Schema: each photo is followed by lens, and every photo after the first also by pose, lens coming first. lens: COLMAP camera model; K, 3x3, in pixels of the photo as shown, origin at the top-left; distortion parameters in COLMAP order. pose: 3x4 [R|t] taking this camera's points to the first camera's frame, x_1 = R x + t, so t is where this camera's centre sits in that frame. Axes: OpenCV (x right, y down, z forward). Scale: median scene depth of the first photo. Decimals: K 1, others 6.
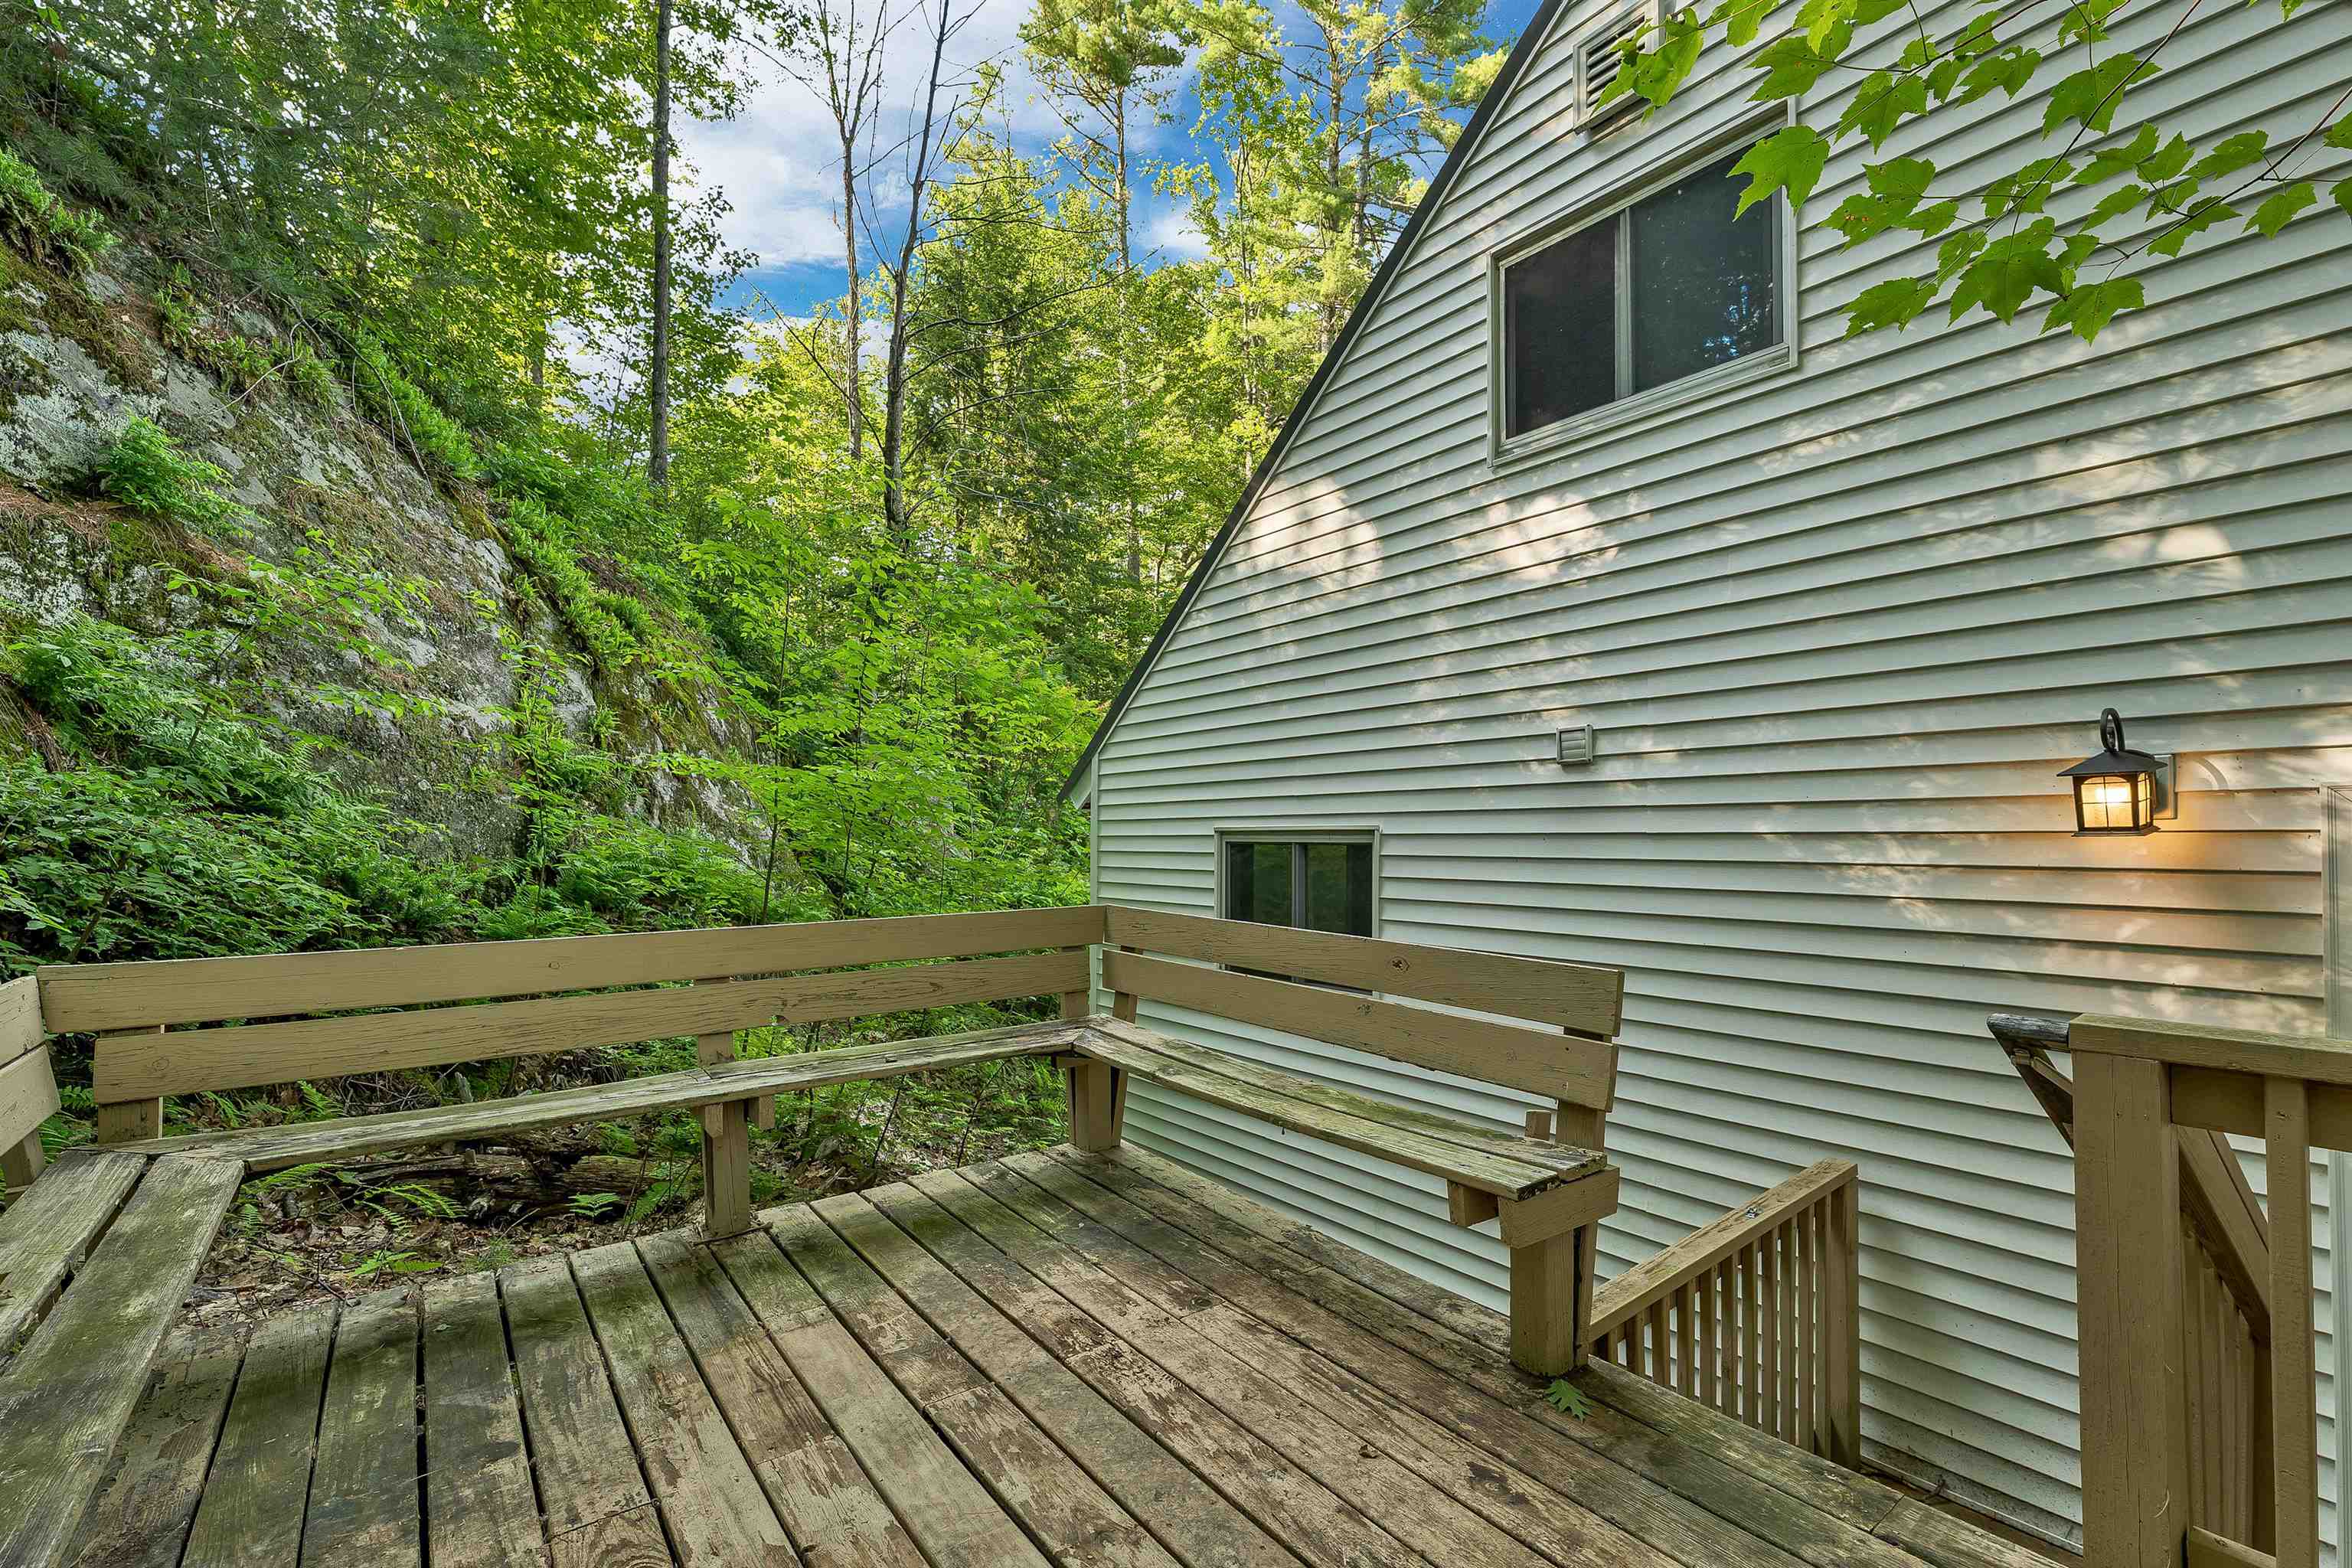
lens RADIAL K [[997.0, 0, 1175.2], [0, 997.0, 796.9], [0, 0, 1]] dist [0.000280, -0.000153]
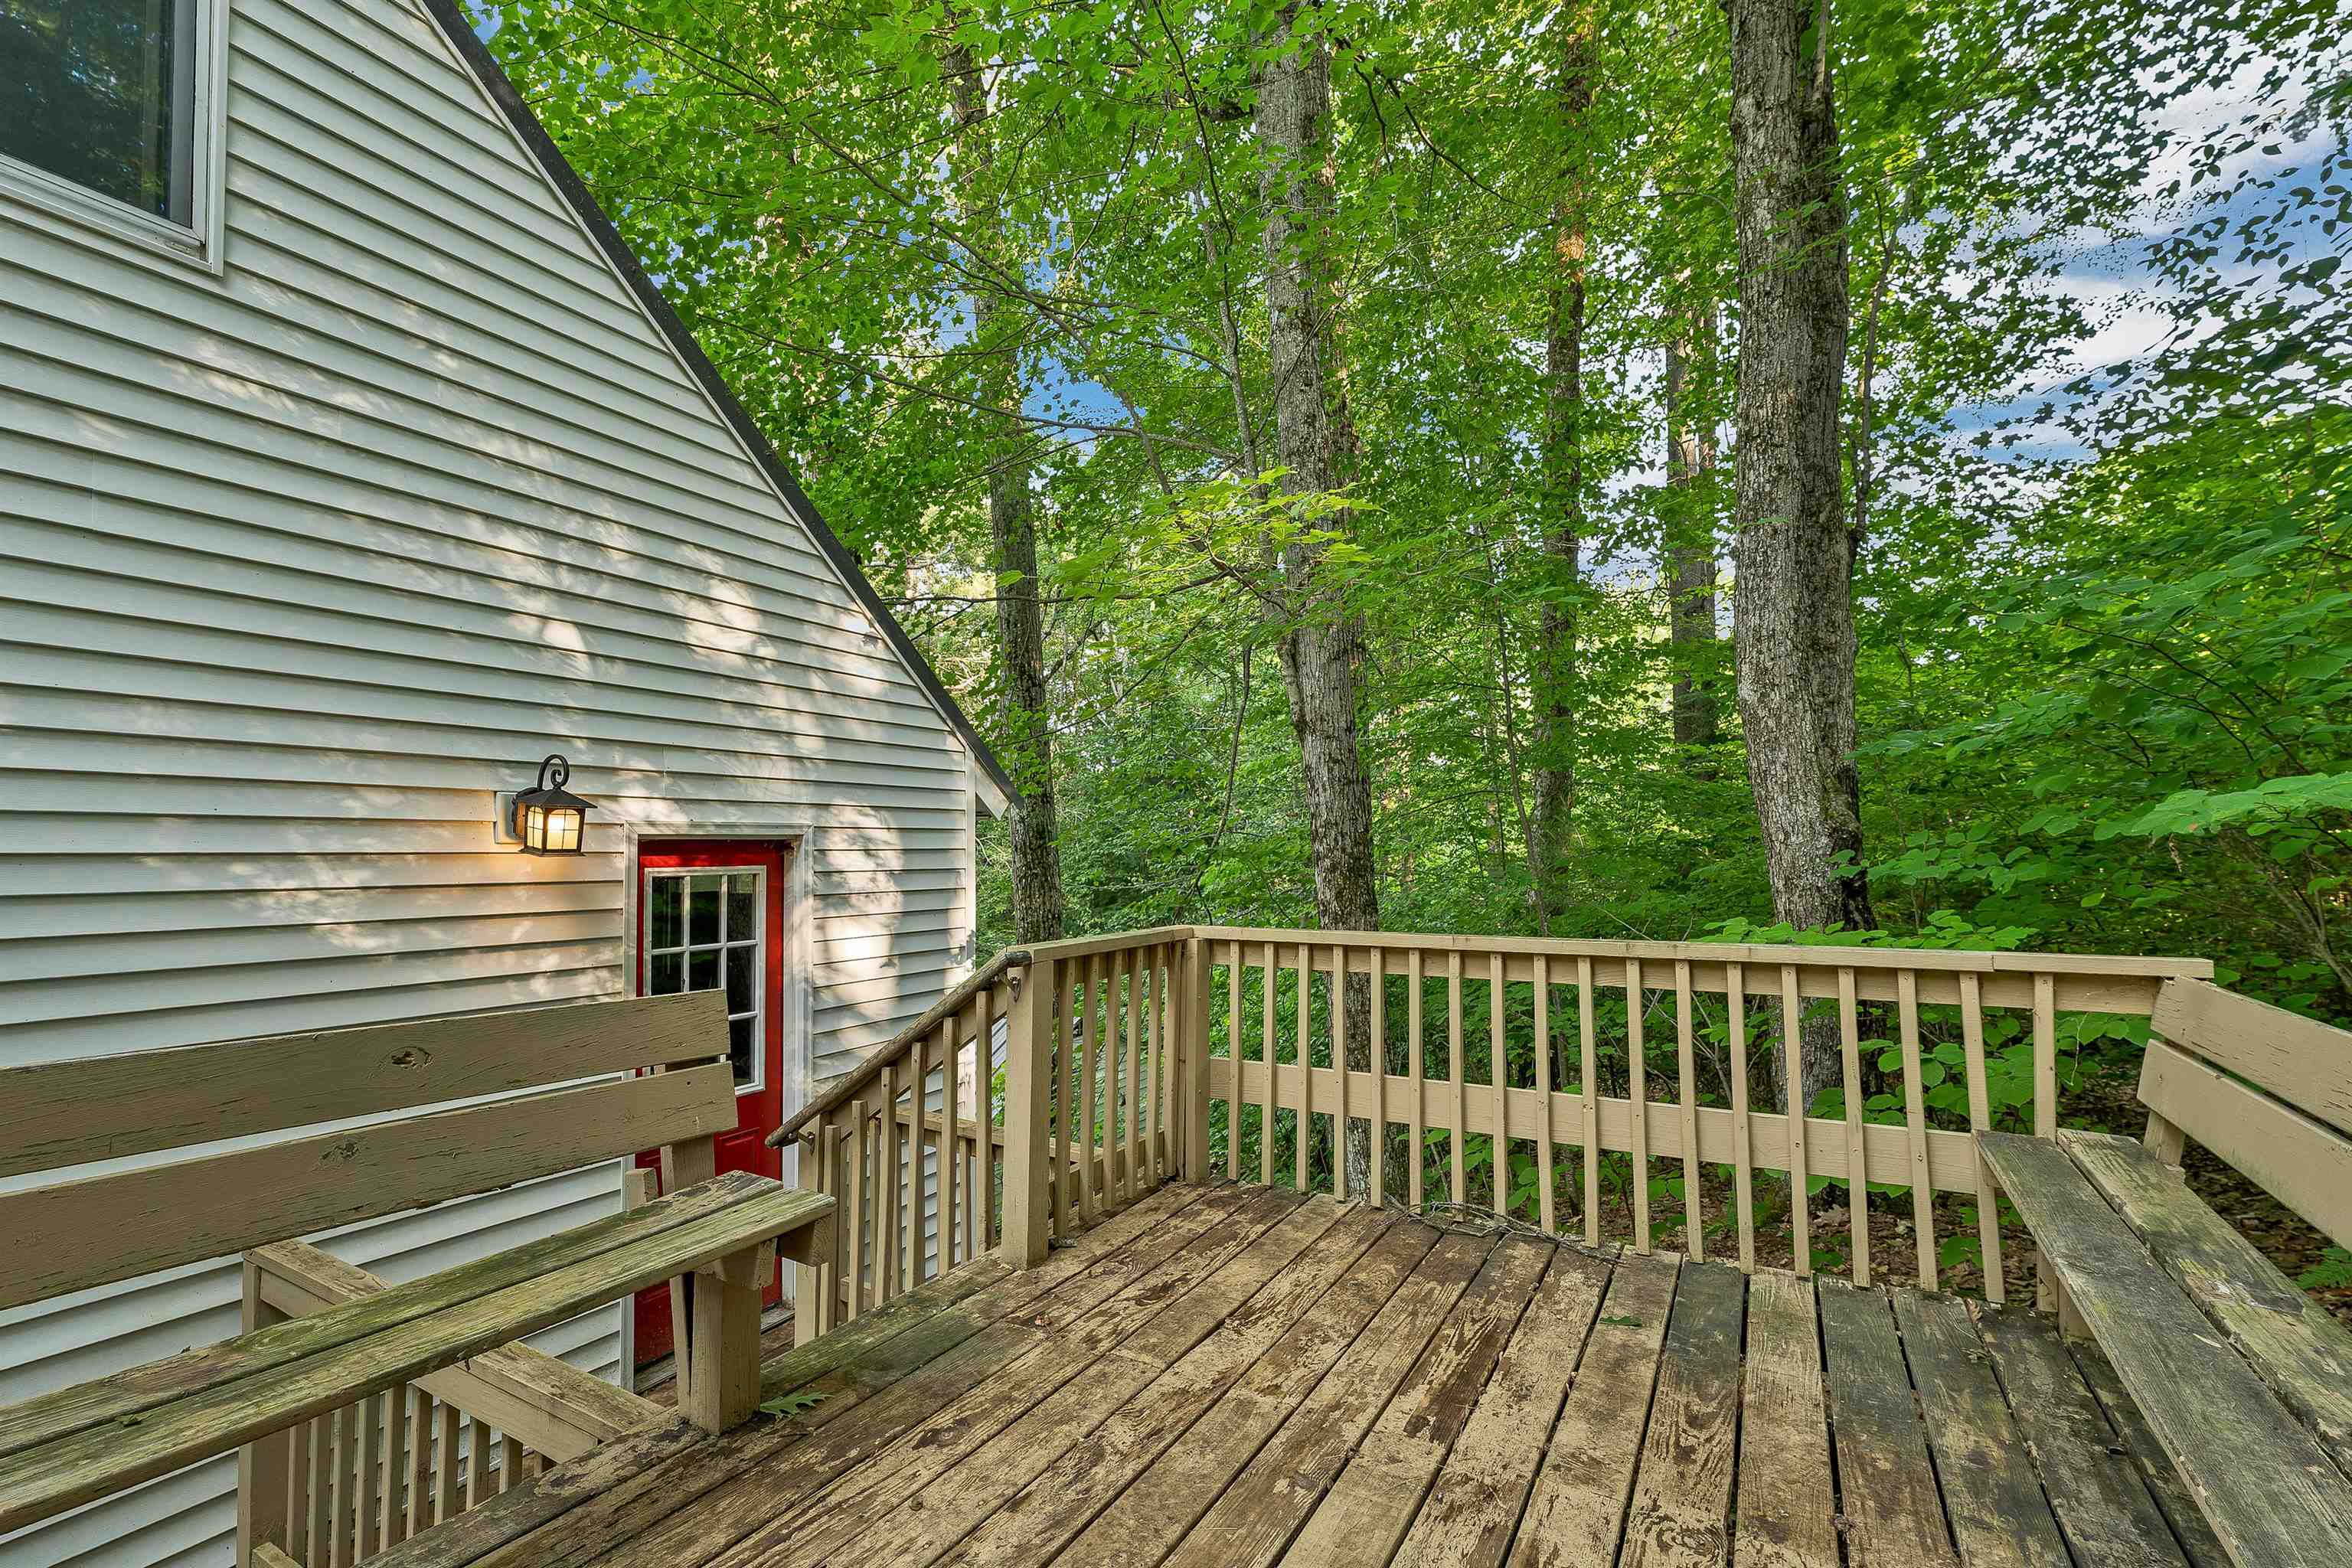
lens RADIAL K [[997.0, 0, 1175.2], [0, 997.0, 796.9], [0, 0, 1]] dist [0.000280, -0.000153]
pose [[-0.365487, 0.054980, 0.929191, -0.503397], [-0.031832, 0.996932, -0.071509, 0.029077], [-0.930272, -0.055714, -0.362615, 0.712070]]
